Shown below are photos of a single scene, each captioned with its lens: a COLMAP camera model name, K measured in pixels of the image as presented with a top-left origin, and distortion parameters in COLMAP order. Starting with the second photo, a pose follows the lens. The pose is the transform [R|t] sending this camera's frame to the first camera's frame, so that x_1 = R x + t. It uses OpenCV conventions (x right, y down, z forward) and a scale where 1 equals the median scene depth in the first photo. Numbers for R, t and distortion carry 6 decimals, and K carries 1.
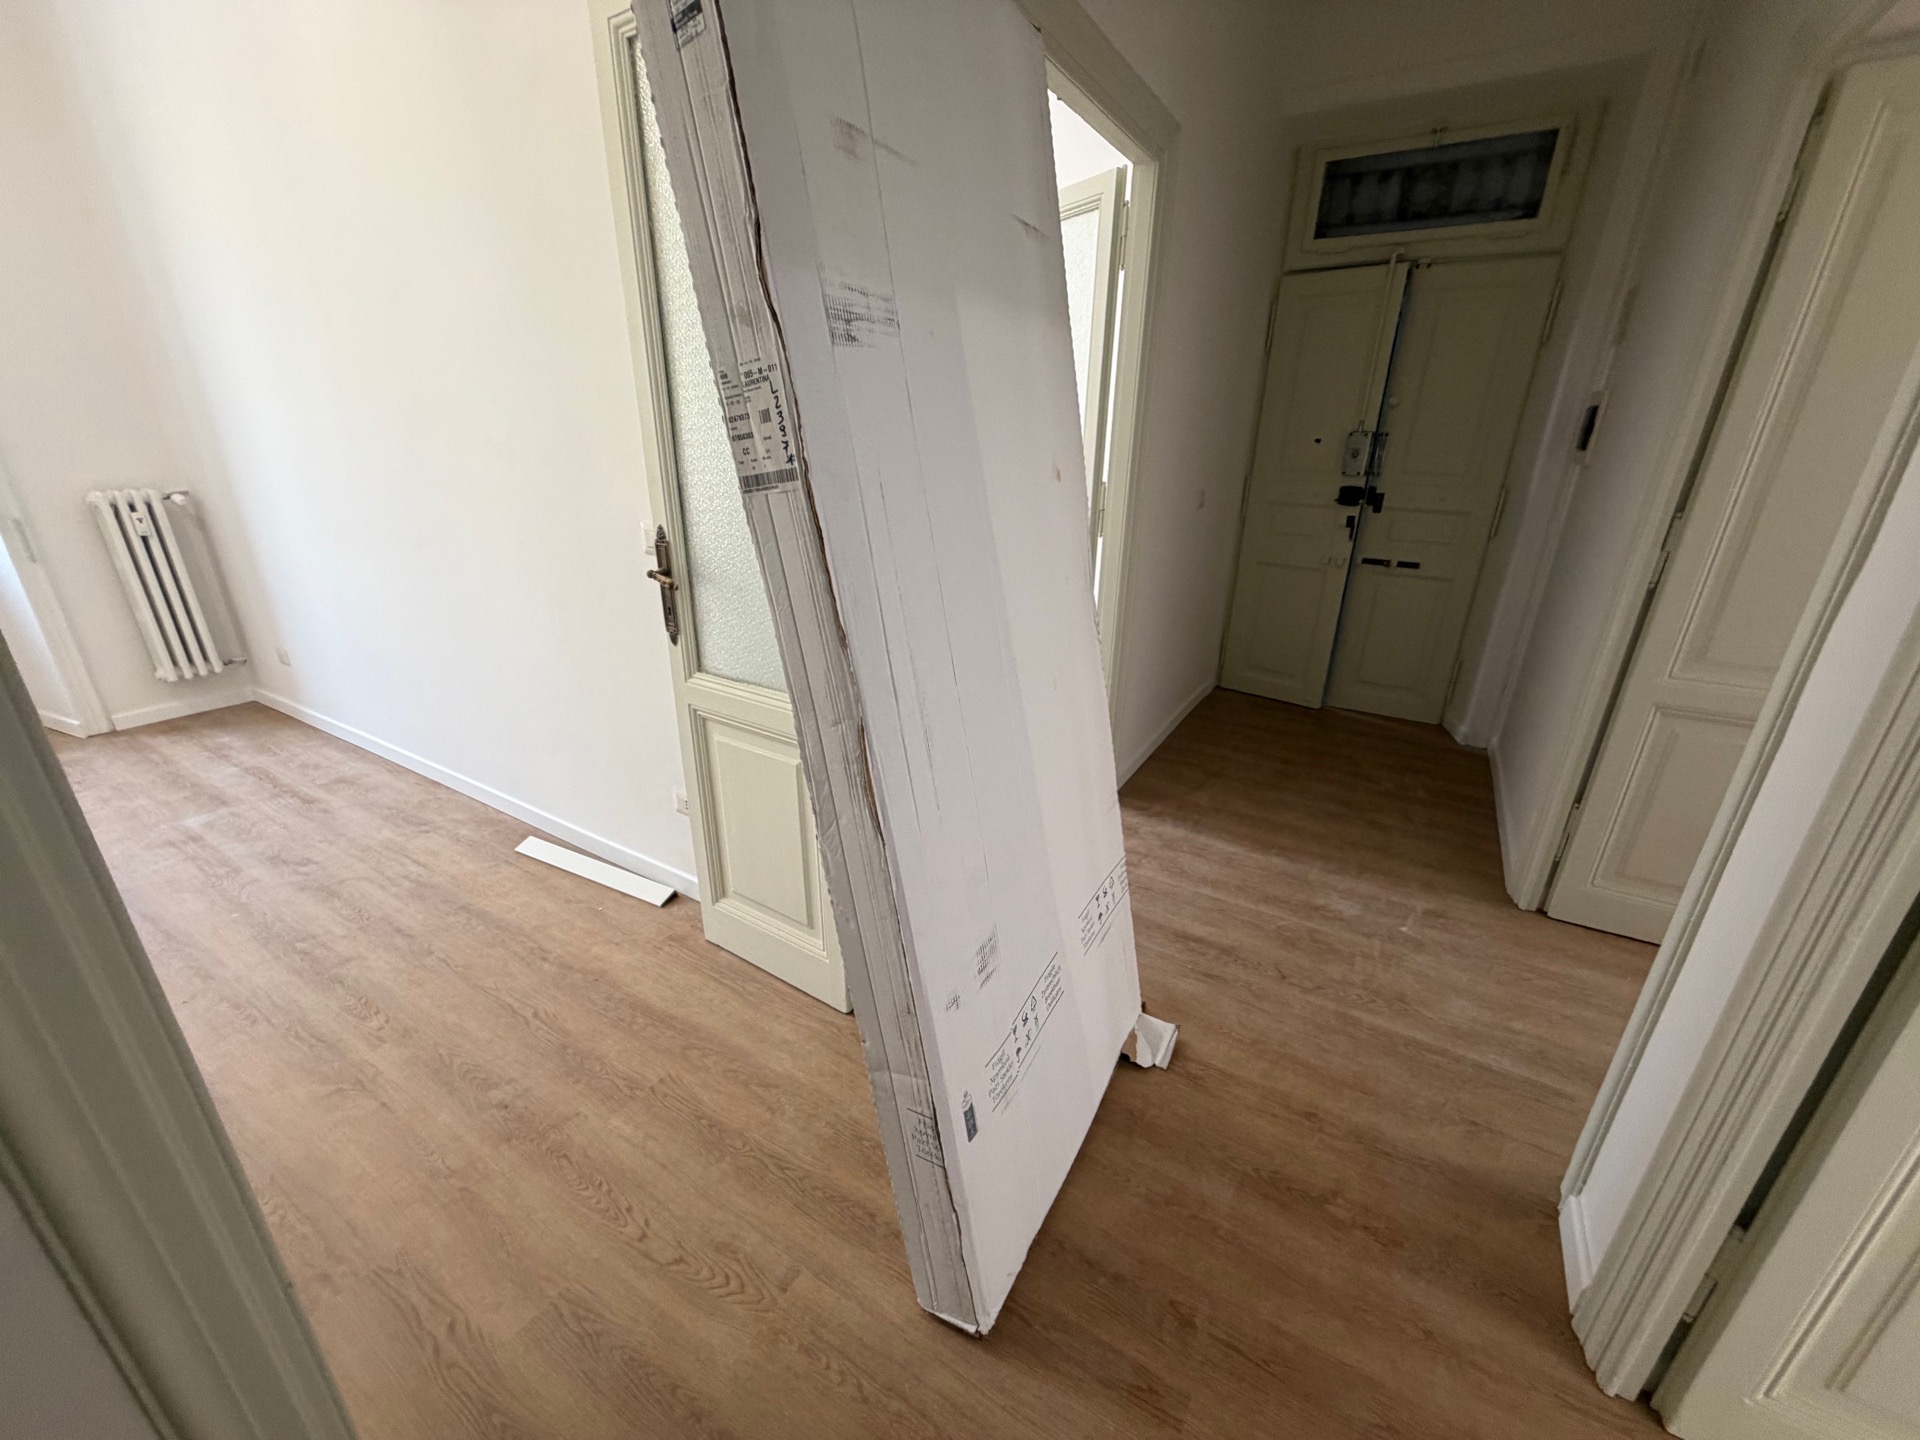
lens RADIAL K [[758.9, 0, 956.5], [0, 758.9, 723.6], [0, 0, 1]] dist [0.000195, 0.000024]
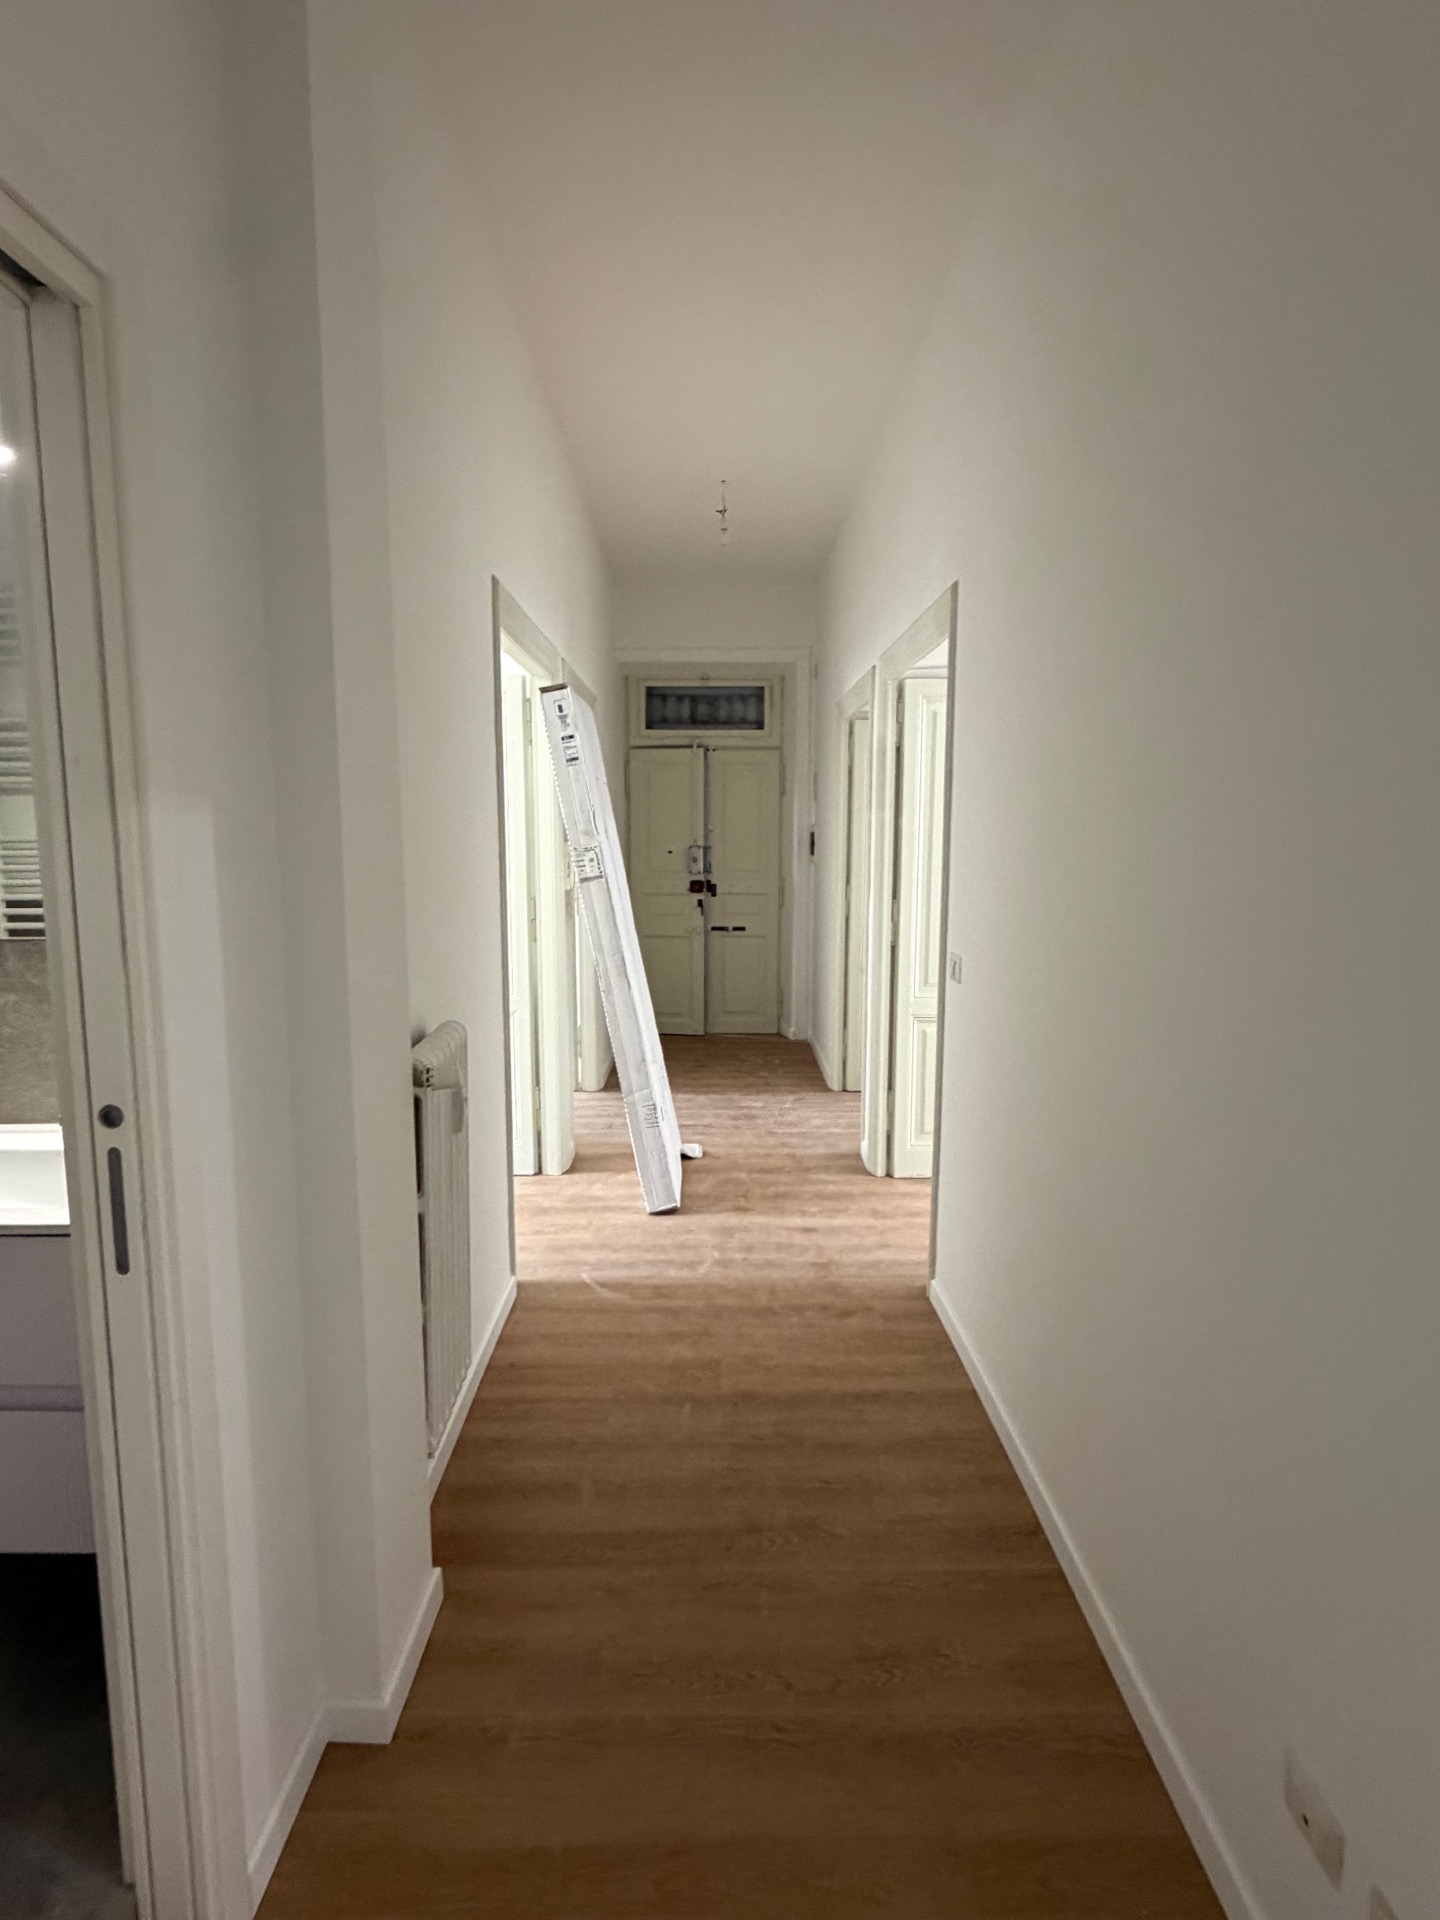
lens RADIAL K [[1016.6, 0, 724.6], [0, 1016.6, 967.4], [0, 0, 1]] dist [-0.000086, -0.001319]
pose [[0.852638, -0.082532, 0.515943, -0.531931], [0.200228, 0.963676, -0.176740, 0.241280], [-0.482615, 0.254001, 0.838192, -0.734604]]
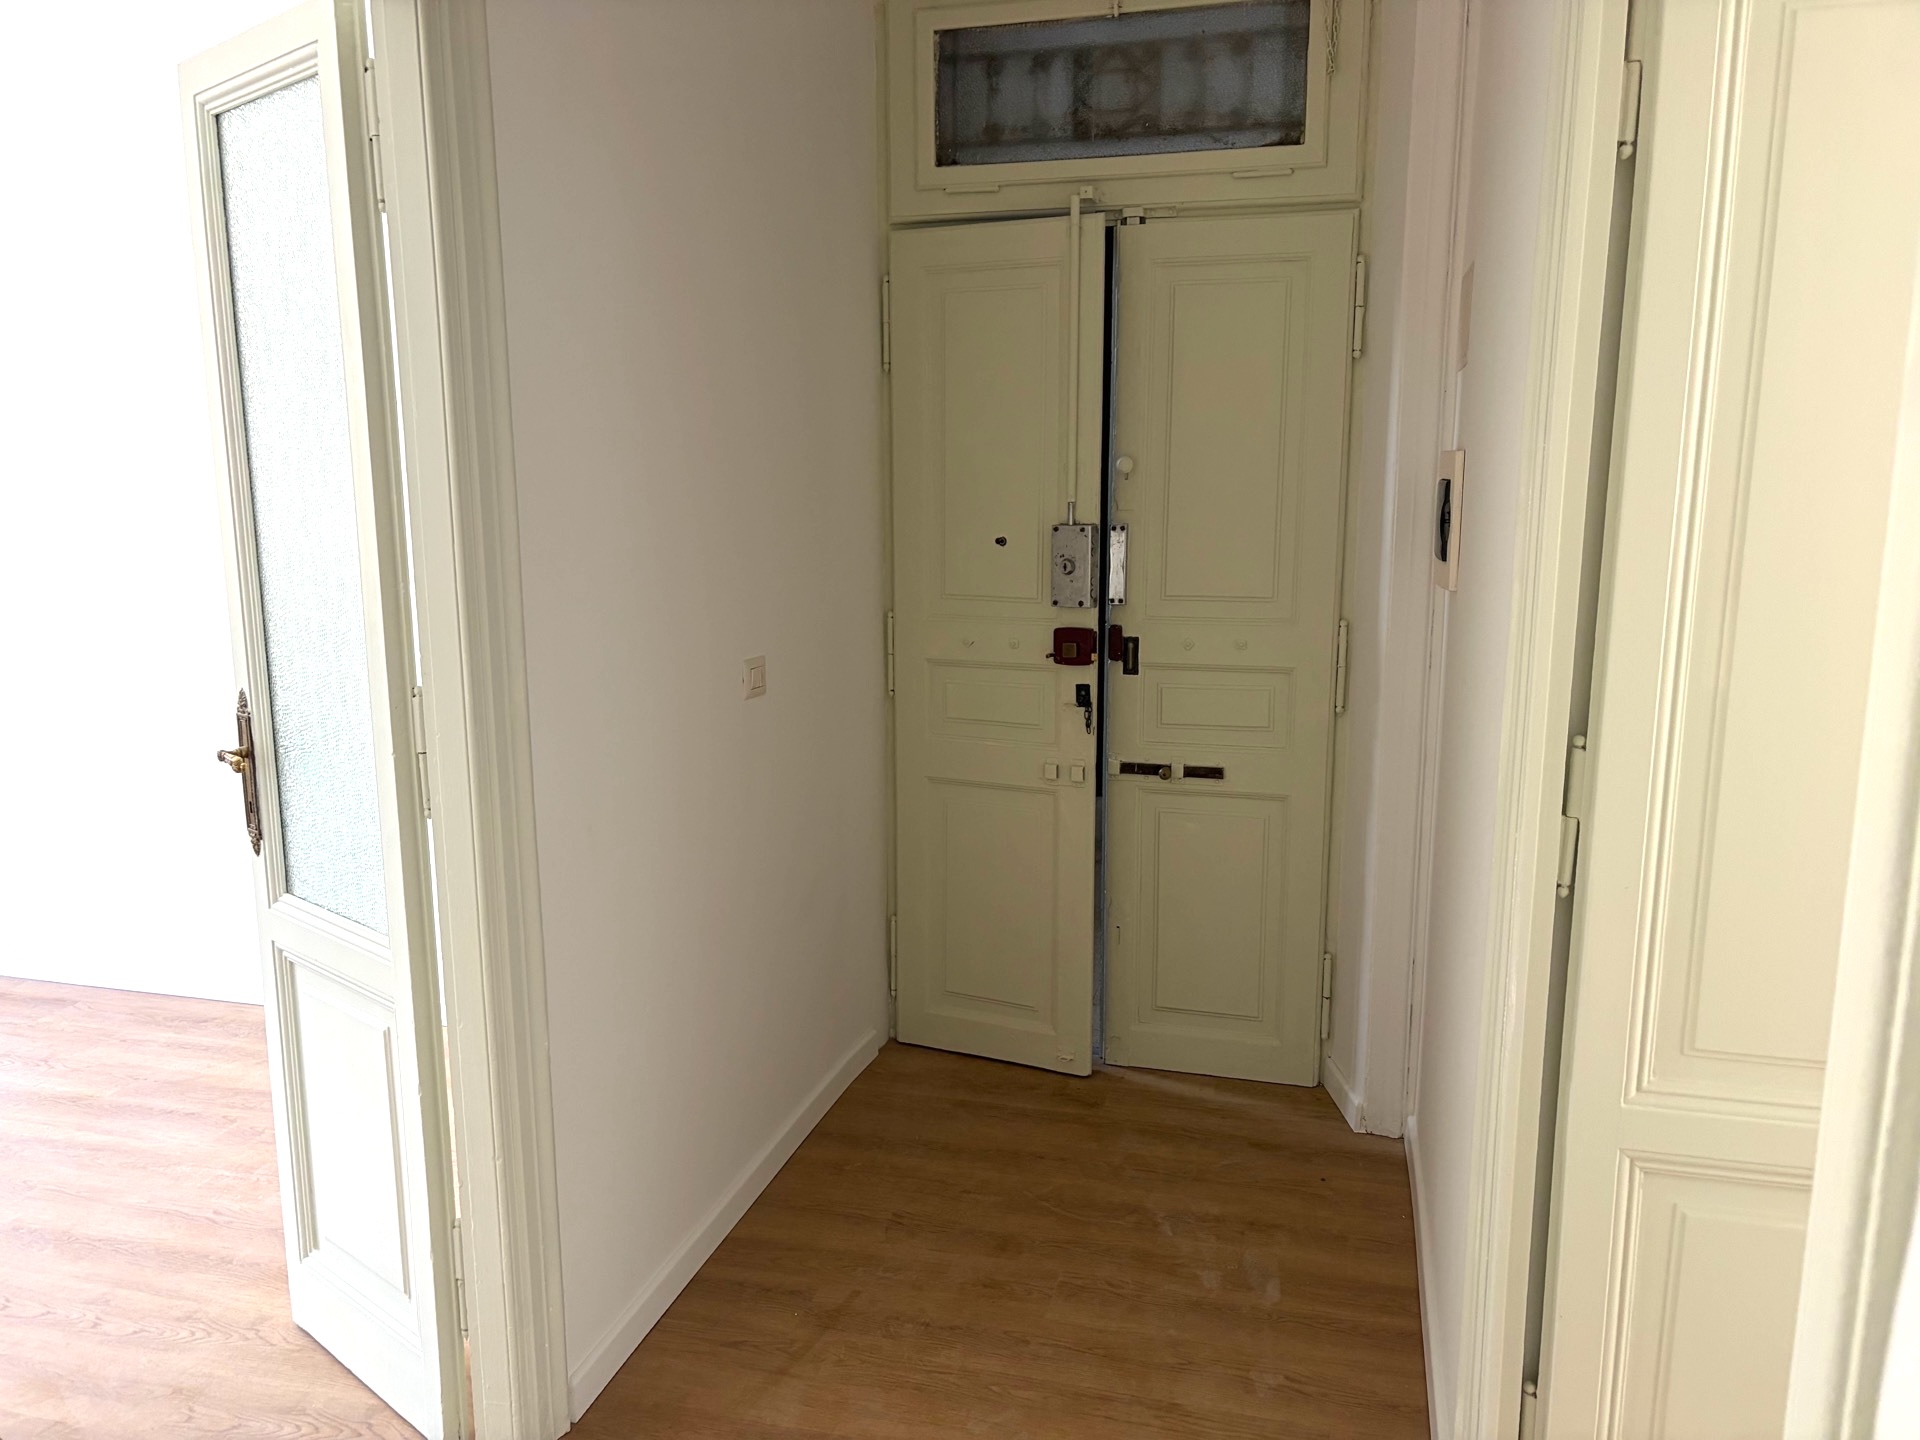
lens RADIAL K [[1444.1, 0, 952.7], [0, 1444.1, 734.4], [0, 0, 1]] dist [0.046961, -0.036083]
pose [[0.961246, -0.067508, 0.267298, 0.207498], [0.116611, 0.978114, -0.172322, -0.100455], [-0.249815, 0.196814, 0.948081, 0.153379]]
